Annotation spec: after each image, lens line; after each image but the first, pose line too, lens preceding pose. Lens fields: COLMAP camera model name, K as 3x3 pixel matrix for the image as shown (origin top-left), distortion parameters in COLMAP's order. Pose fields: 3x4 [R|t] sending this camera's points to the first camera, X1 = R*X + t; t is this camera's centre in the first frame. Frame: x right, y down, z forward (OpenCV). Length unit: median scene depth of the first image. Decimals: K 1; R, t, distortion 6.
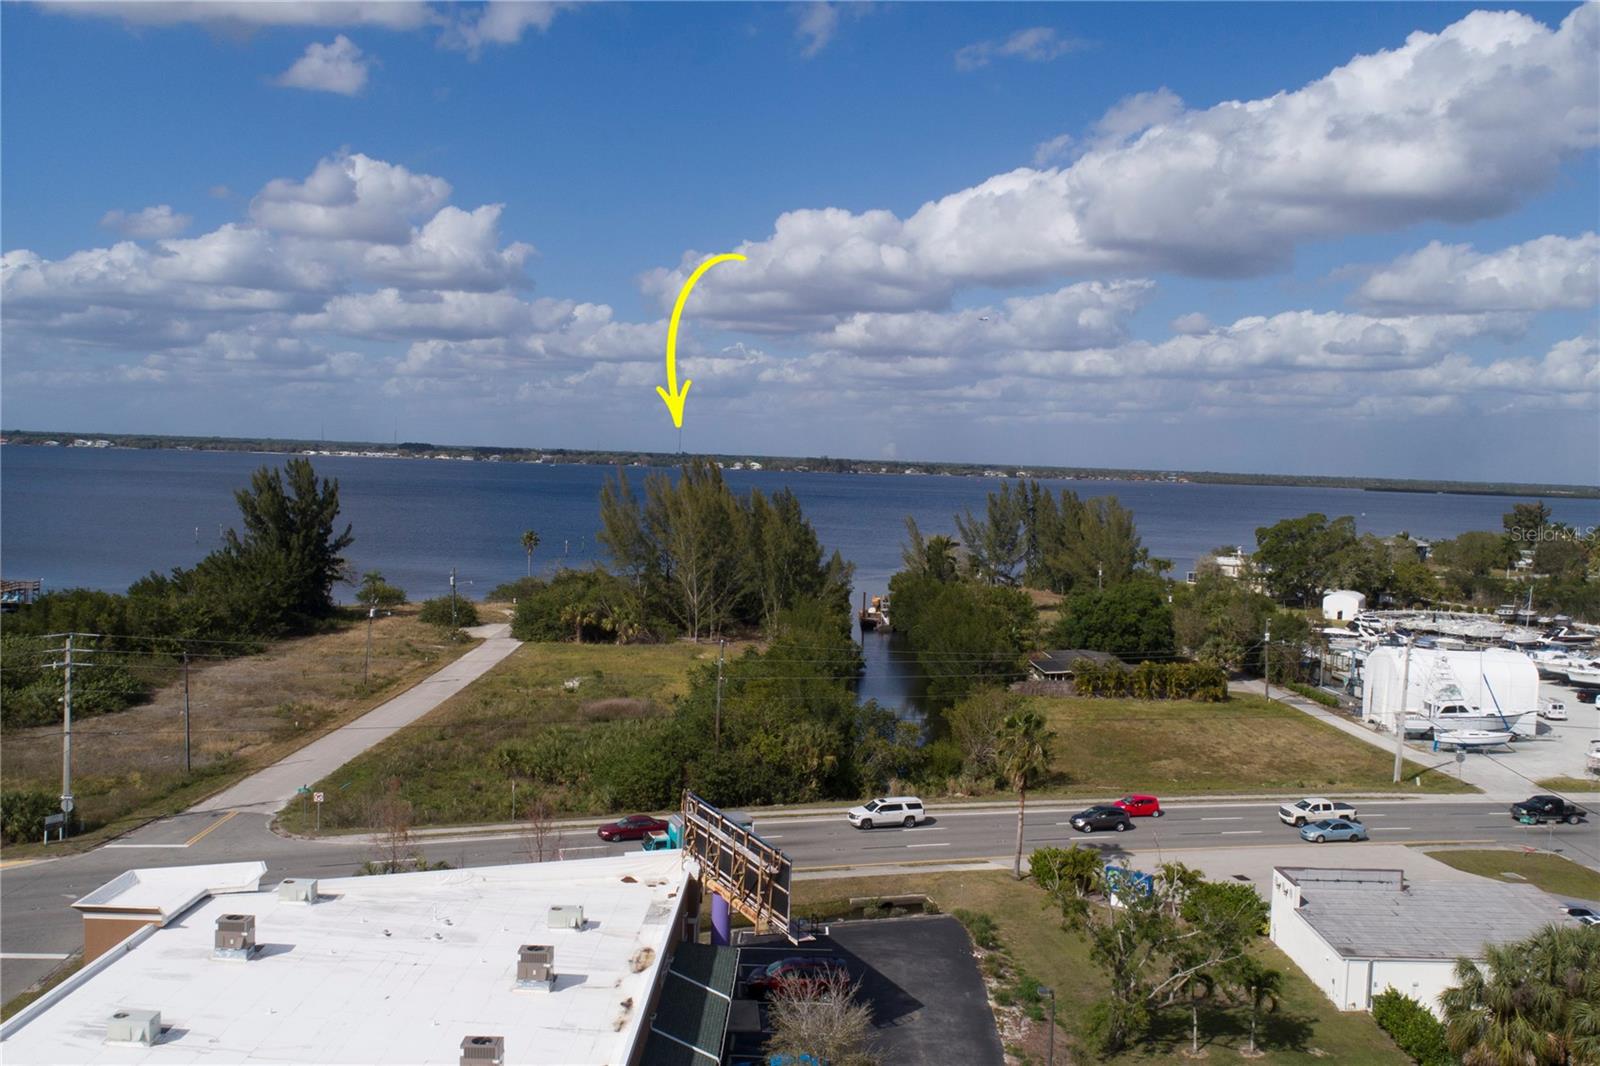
lens RADIAL K [[1498.0, 0, 838.6], [0, 1498.0, 586.0], [0, 0, 1]] dist [-0.011430, -0.003210]
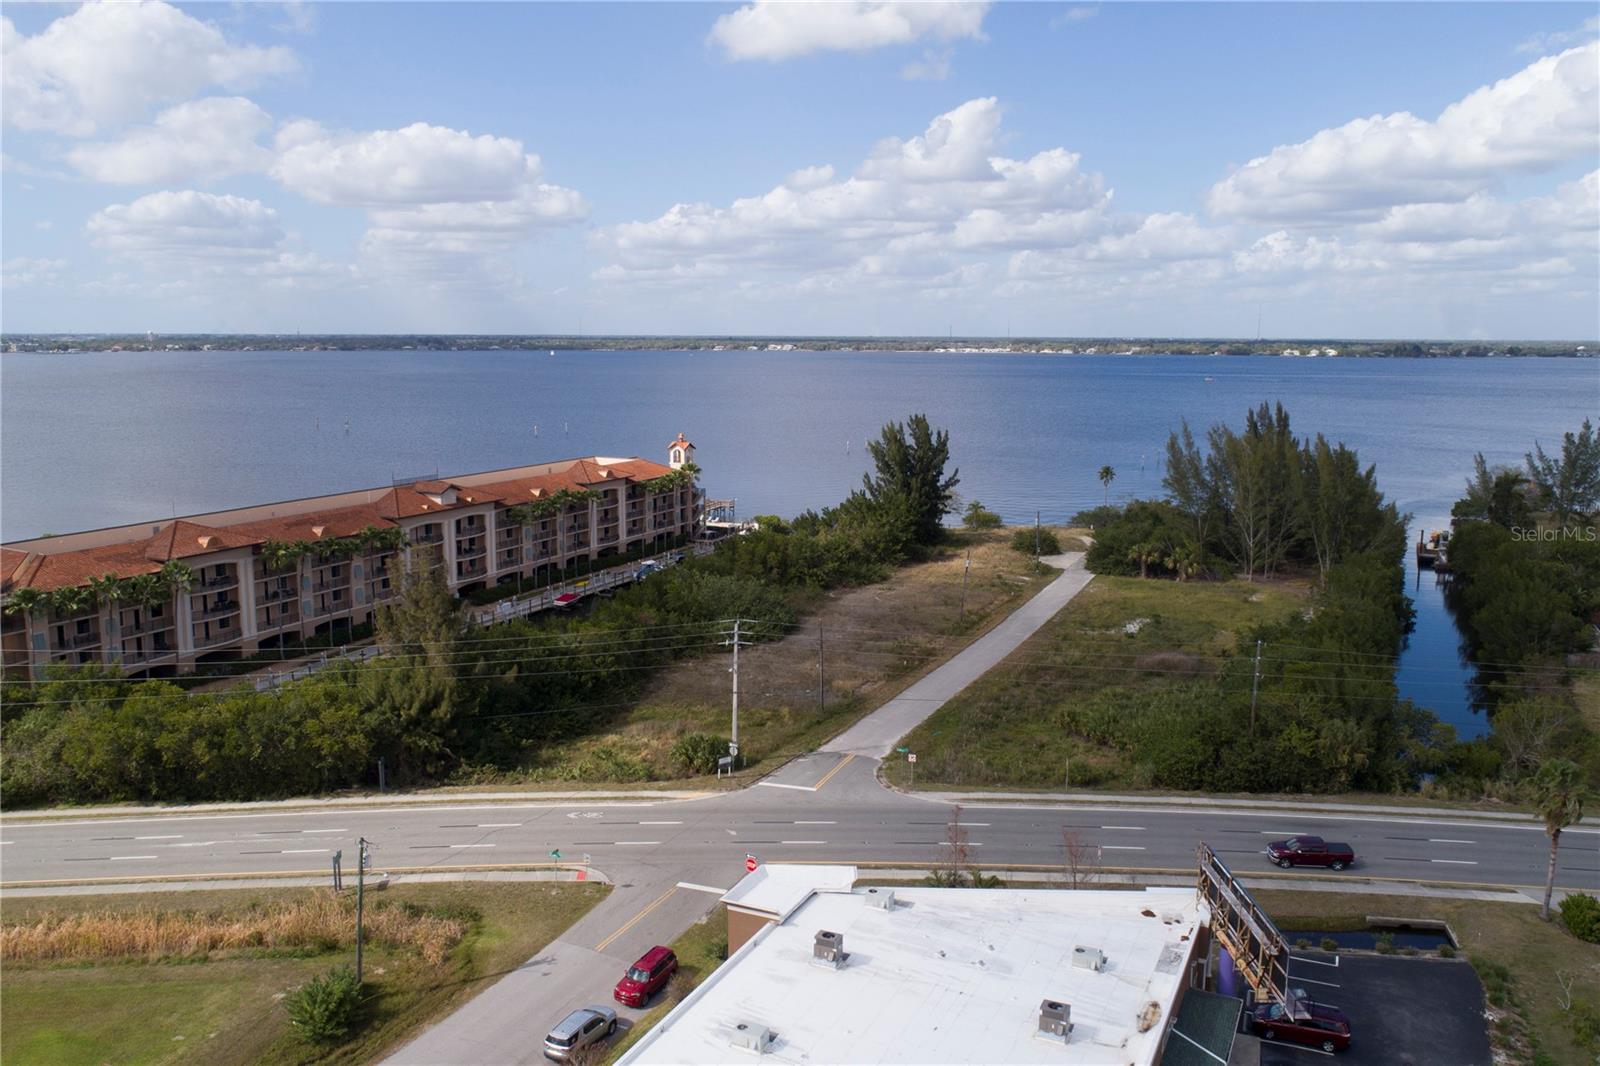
lens RADIAL K [[1275.7, 0, 800.0], [0, 1275.7, 533.0], [0, 0, 1]] dist [-0.010817, -0.000905]
pose [[0.900913, 0.037061, -0.432414, 0.015649], [-0.010195, 0.997879, 0.064286, -0.075469], [0.433880, -0.053508, 0.899380, 0.003111]]
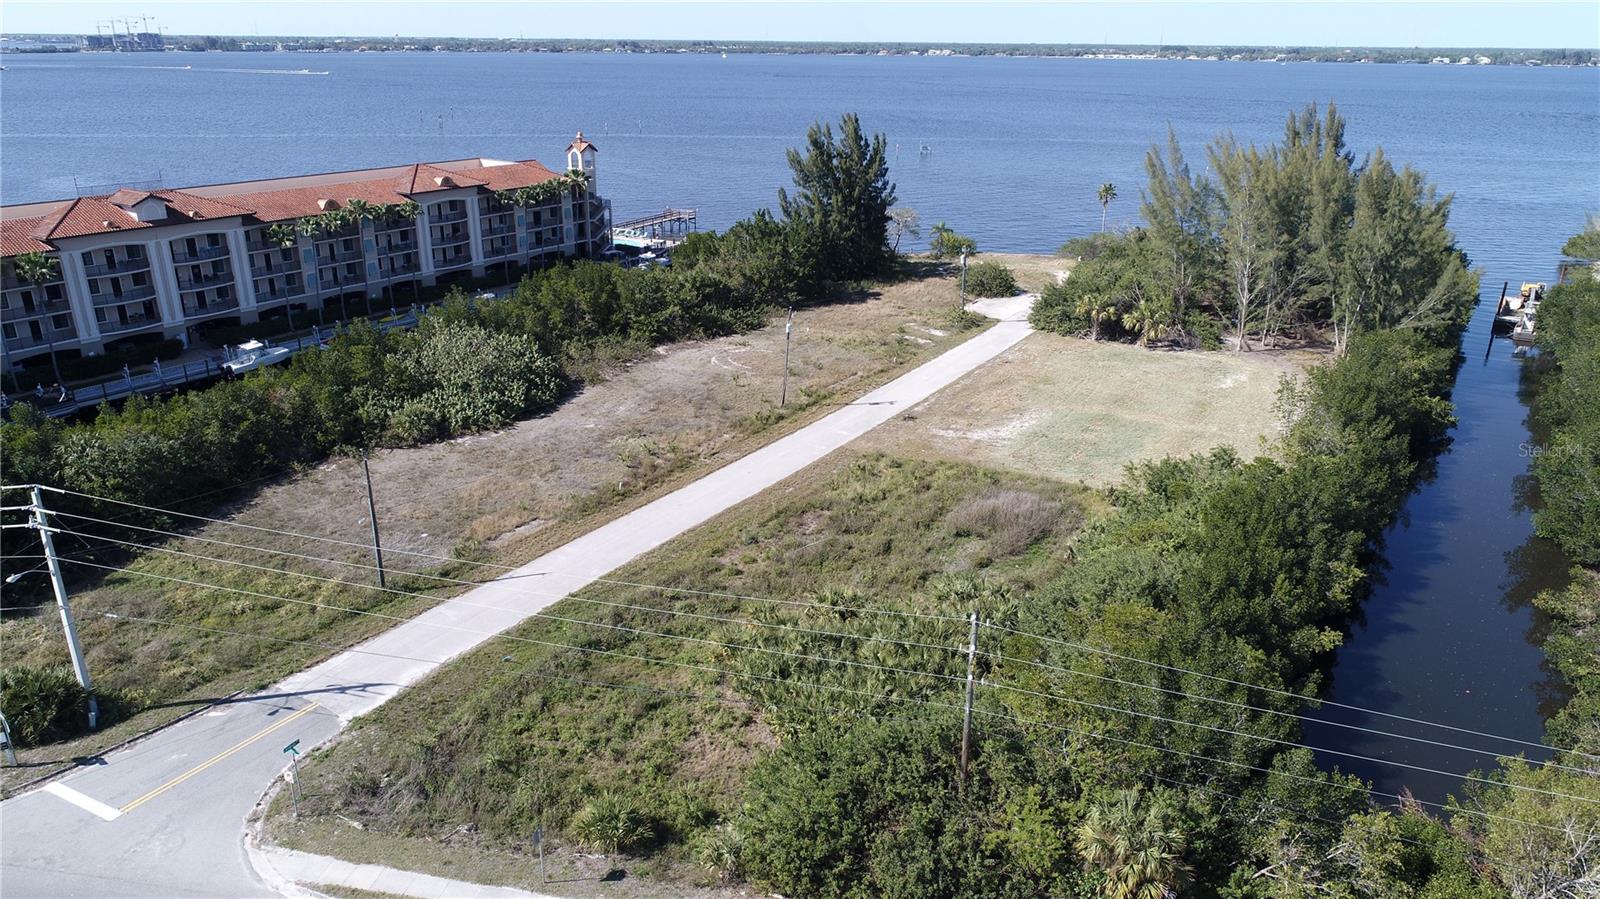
lens RADIAL K [[1062.7, 0, 800.0], [0, 1062.7, 449.5], [0, 0, 1]] dist [0.005157, -0.002876]
pose [[0.823598, 0.179910, -0.537883, 0.045318], [-0.030275, 0.960950, 0.275060, -0.089013], [0.566365, -0.210255, 0.796884, 0.509811]]
